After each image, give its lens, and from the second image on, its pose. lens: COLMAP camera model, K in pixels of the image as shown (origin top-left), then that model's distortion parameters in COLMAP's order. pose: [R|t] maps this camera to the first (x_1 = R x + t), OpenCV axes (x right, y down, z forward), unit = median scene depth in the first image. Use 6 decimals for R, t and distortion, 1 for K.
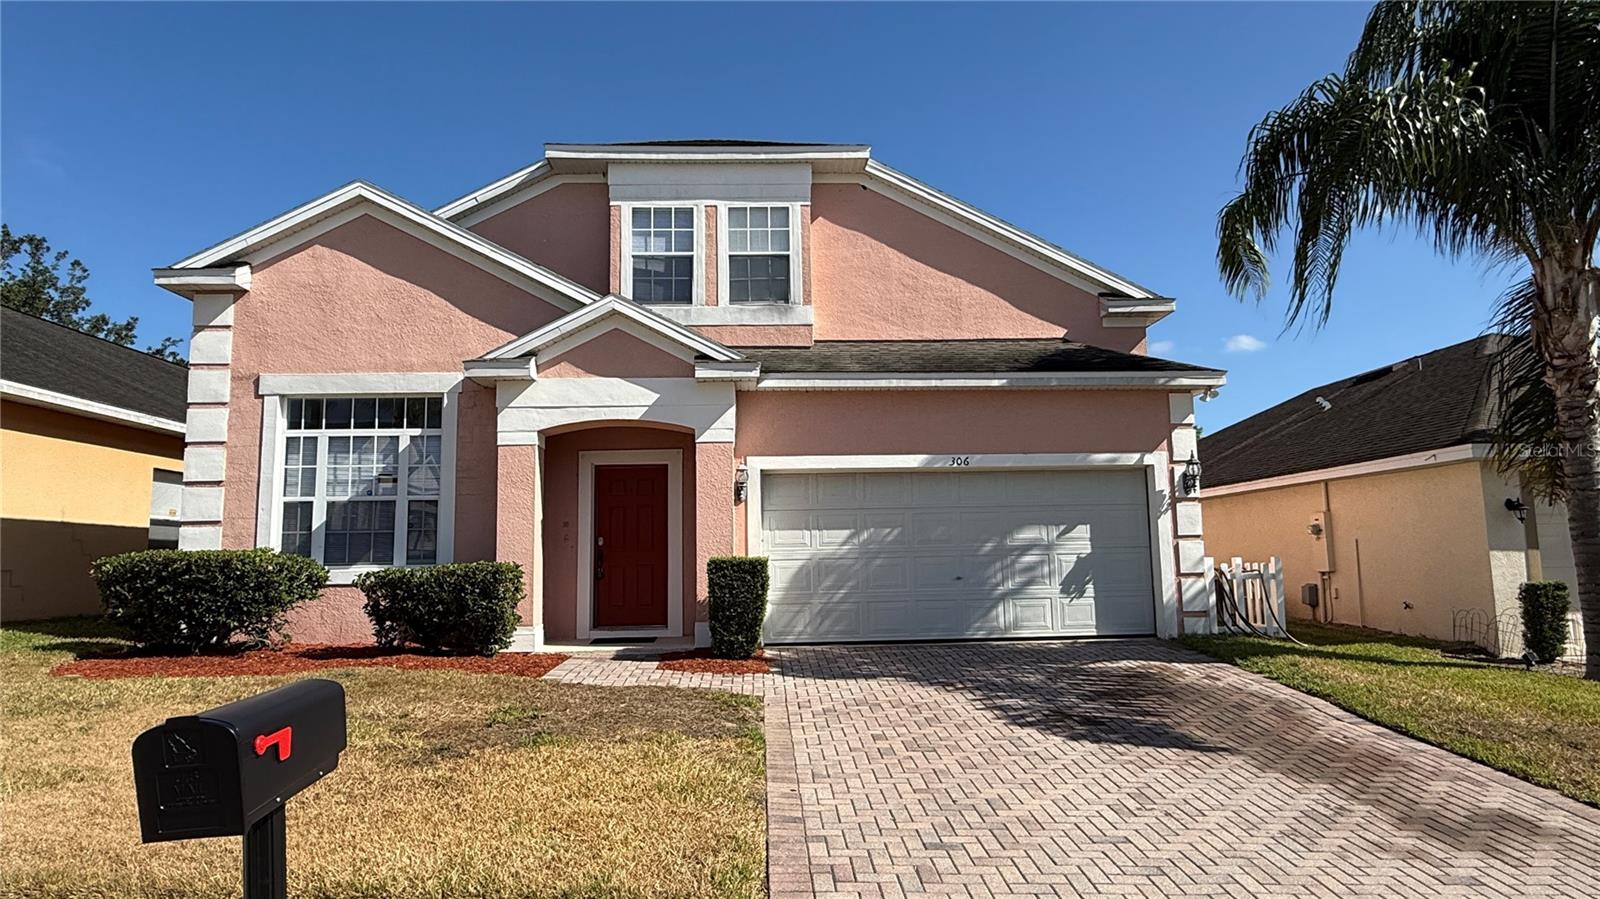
lens RADIAL K [[921.5, 0, 802.1], [0, 921.5, 450.1], [0, 0, 1]] dist [0.001355, 0.010625]
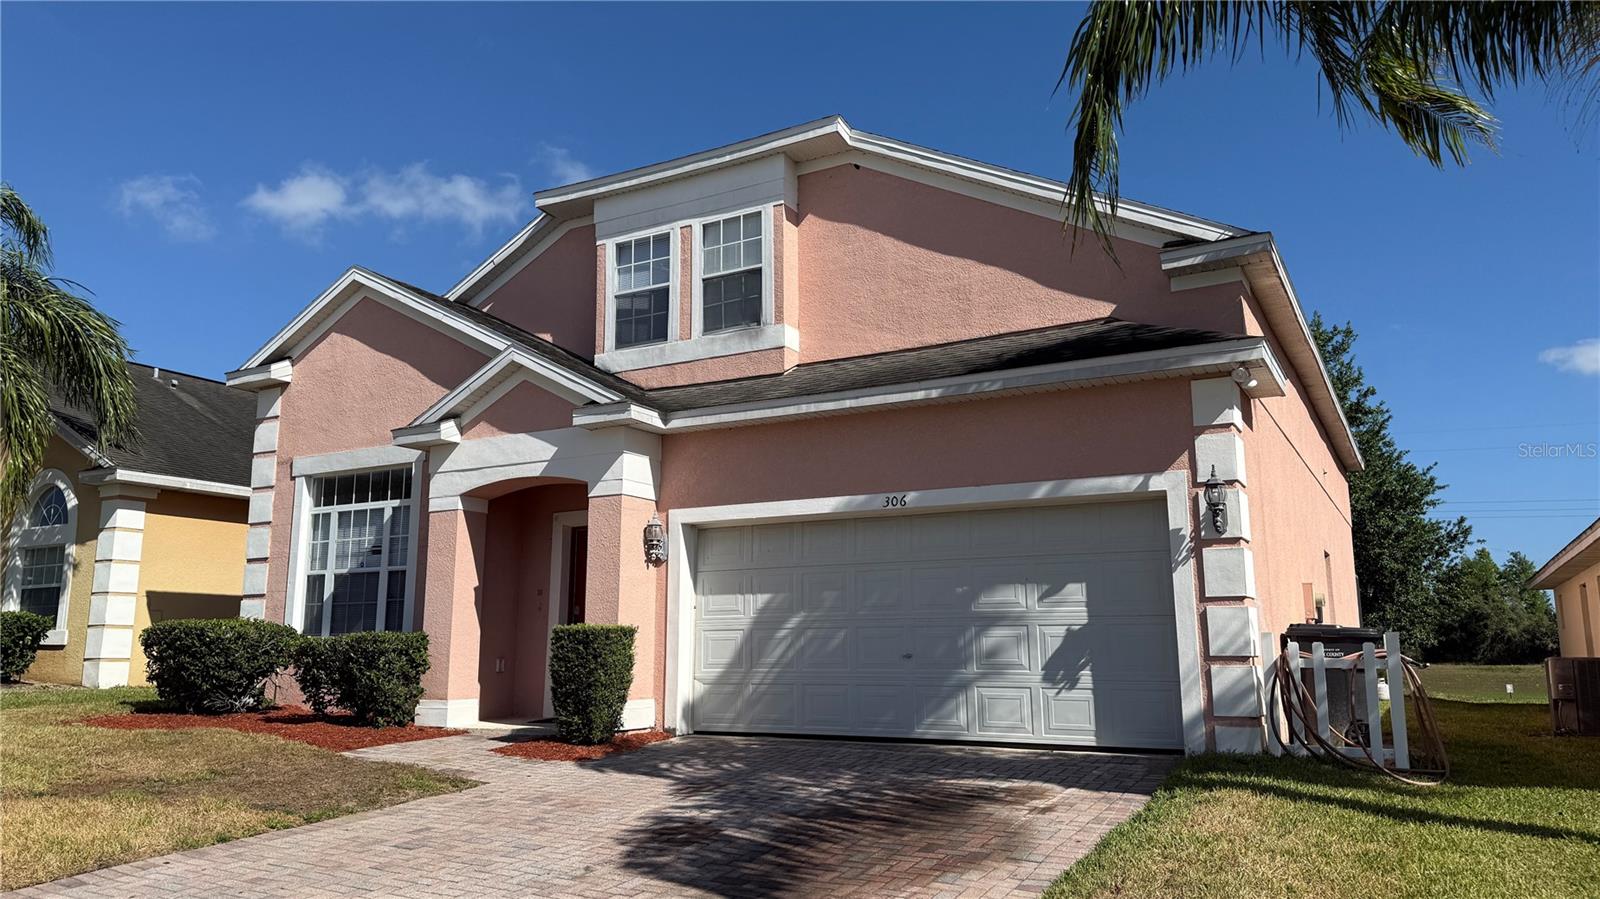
lens RADIAL K [[1112.9, 0, 804.5], [0, 1112.9, 464.7], [0, 0, 1]] dist [0.077931, -0.012437]
pose [[0.849014, -0.072899, -0.523317, 0.599656], [0.049460, 0.997053, -0.058650, 0.032521], [0.526050, 0.023912, 0.850117, 0.179284]]
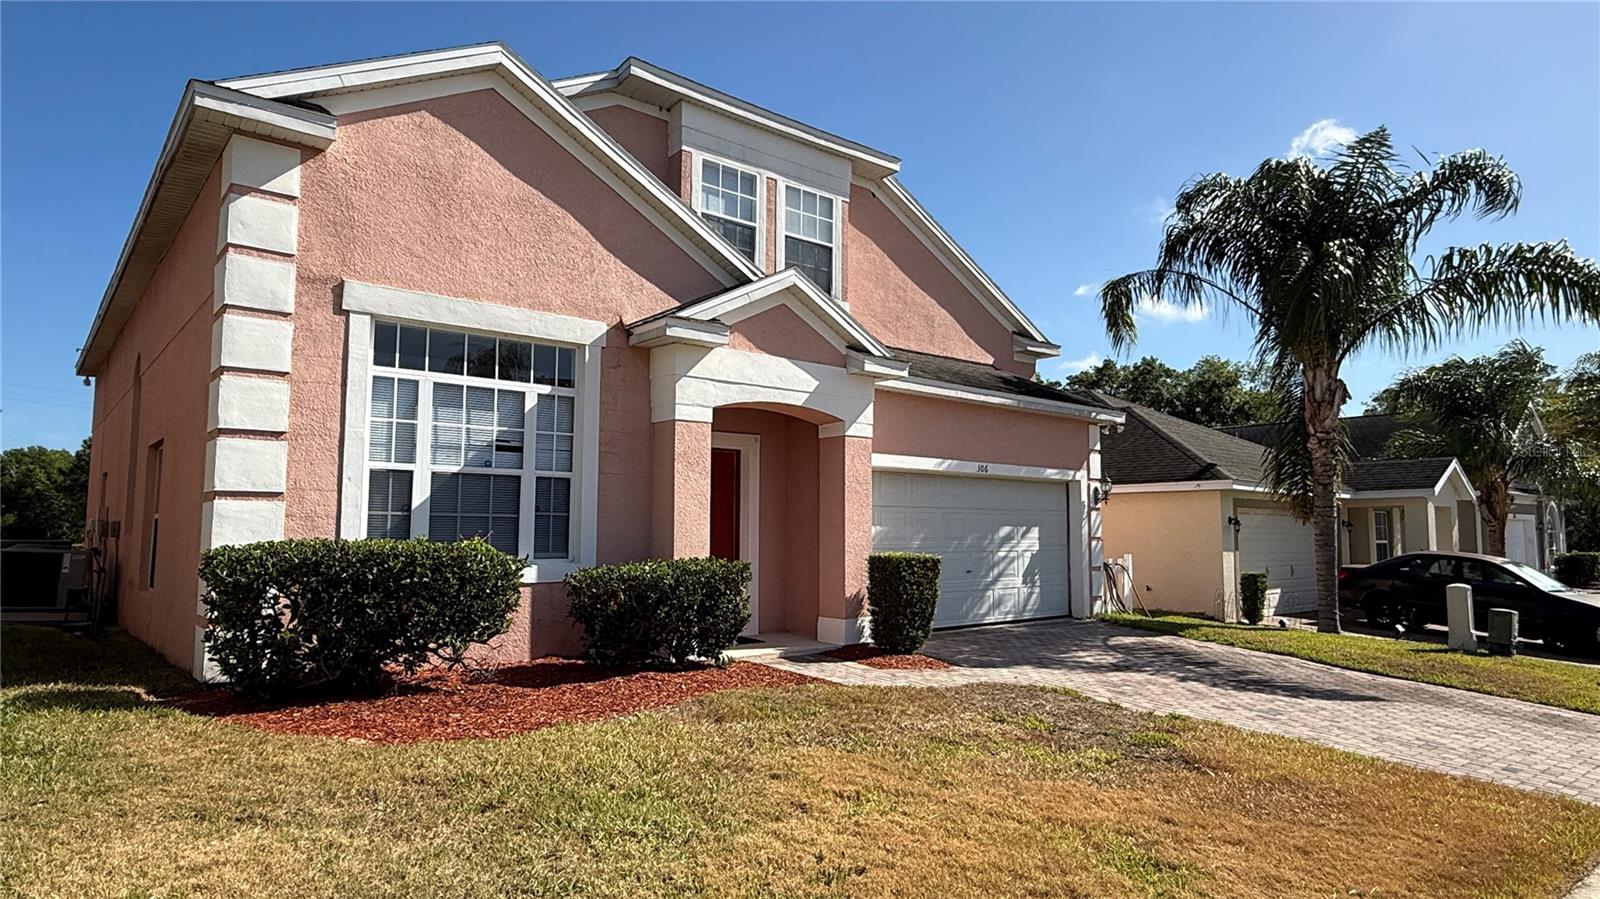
lens RADIAL K [[921.5, 0, 805.0], [0, 921.5, 453.3], [0, 0, 1]] dist [0.001355, 0.010625]
pose [[0.790040, 0.072656, 0.608735, -0.700202], [-0.091678, 0.995789, 0.000131, 0.013688], [-0.606162, -0.055911, 0.793374, 0.238415]]
